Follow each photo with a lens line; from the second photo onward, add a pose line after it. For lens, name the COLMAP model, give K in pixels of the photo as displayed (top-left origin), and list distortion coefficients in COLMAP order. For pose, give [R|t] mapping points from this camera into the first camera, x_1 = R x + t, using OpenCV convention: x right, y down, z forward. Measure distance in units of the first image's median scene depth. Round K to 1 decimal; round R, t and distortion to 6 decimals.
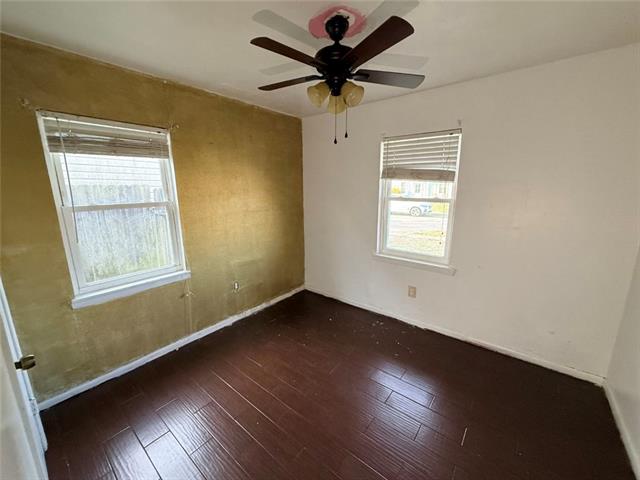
lens RADIAL K [[258.7, 0, 320.0], [0, 258.7, 240.0], [0, 0, 1]] dist [-0.001301, -0.000317]
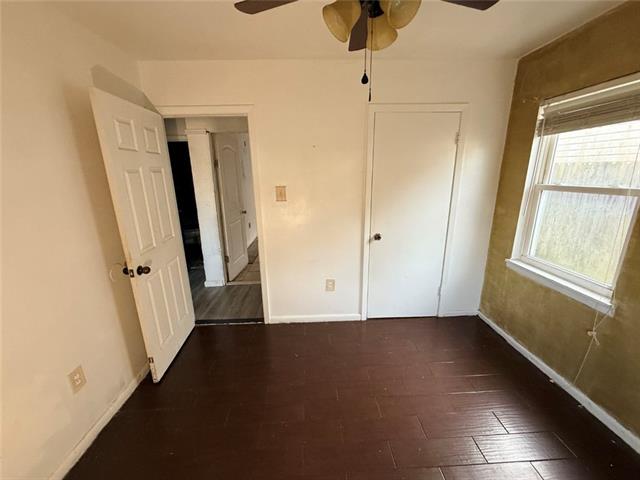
lens RADIAL K [[258.7, 0, 320.0], [0, 258.7, 240.0], [0, 0, 1]] dist [-0.001301, -0.000317]
pose [[-0.751886, 0.195795, -0.629549, 0.425293], [-0.100282, 0.909810, 0.402727, -0.229574], [0.651621, 0.365937, -0.664439, 1.052276]]
